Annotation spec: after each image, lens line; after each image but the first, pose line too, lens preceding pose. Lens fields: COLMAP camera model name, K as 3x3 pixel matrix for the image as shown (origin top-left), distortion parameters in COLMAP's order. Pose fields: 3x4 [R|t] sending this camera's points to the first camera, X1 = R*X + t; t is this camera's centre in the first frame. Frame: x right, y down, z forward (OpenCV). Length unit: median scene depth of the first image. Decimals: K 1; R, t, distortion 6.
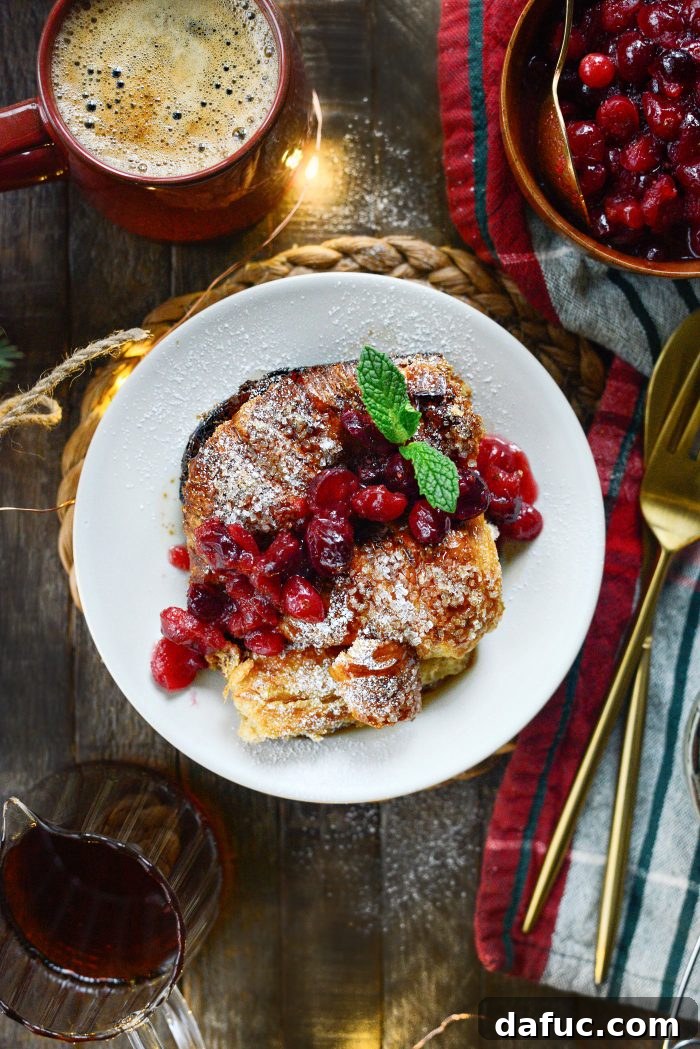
lens RADIAL K [[1767.9, 0, 350.0], [0, 1767.9, 524.5], [0, 0, 1]] dist [0.053142, 0.105765]
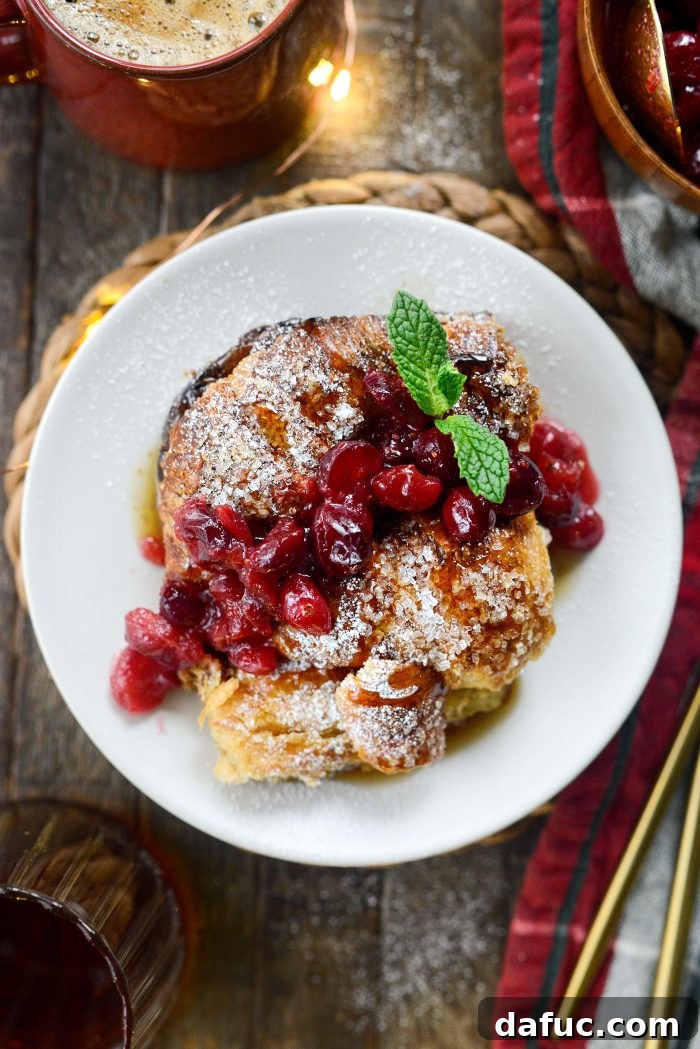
lens RADIAL K [[1767.9, 0, 350.0], [0, 1767.9, 524.5], [0, 0, 1]] dist [0.053142, 0.105765]
pose [[0.998657, 0.051095, 0.008595, -0.014633], [-0.050707, 0.997889, -0.040587, 0.036563], [-0.010651, 0.040097, 0.999139, 0.197521]]
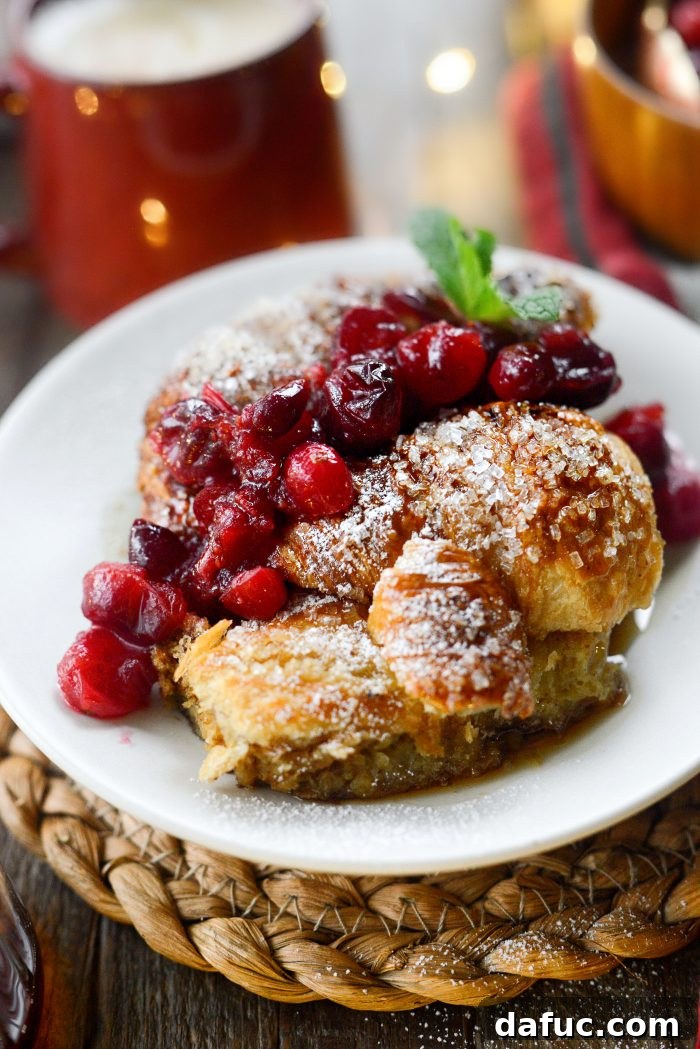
lens RADIAL K [[1767.9, 0, 350.0], [0, 1767.9, 524.5], [0, 0, 1]] dist [0.053142, 0.105765]
pose [[0.997438, -0.038120, -0.060531, 0.019208], [-0.020814, 0.654915, -0.755416, 0.487772], [0.068439, 0.754741, 0.652443, 0.605080]]
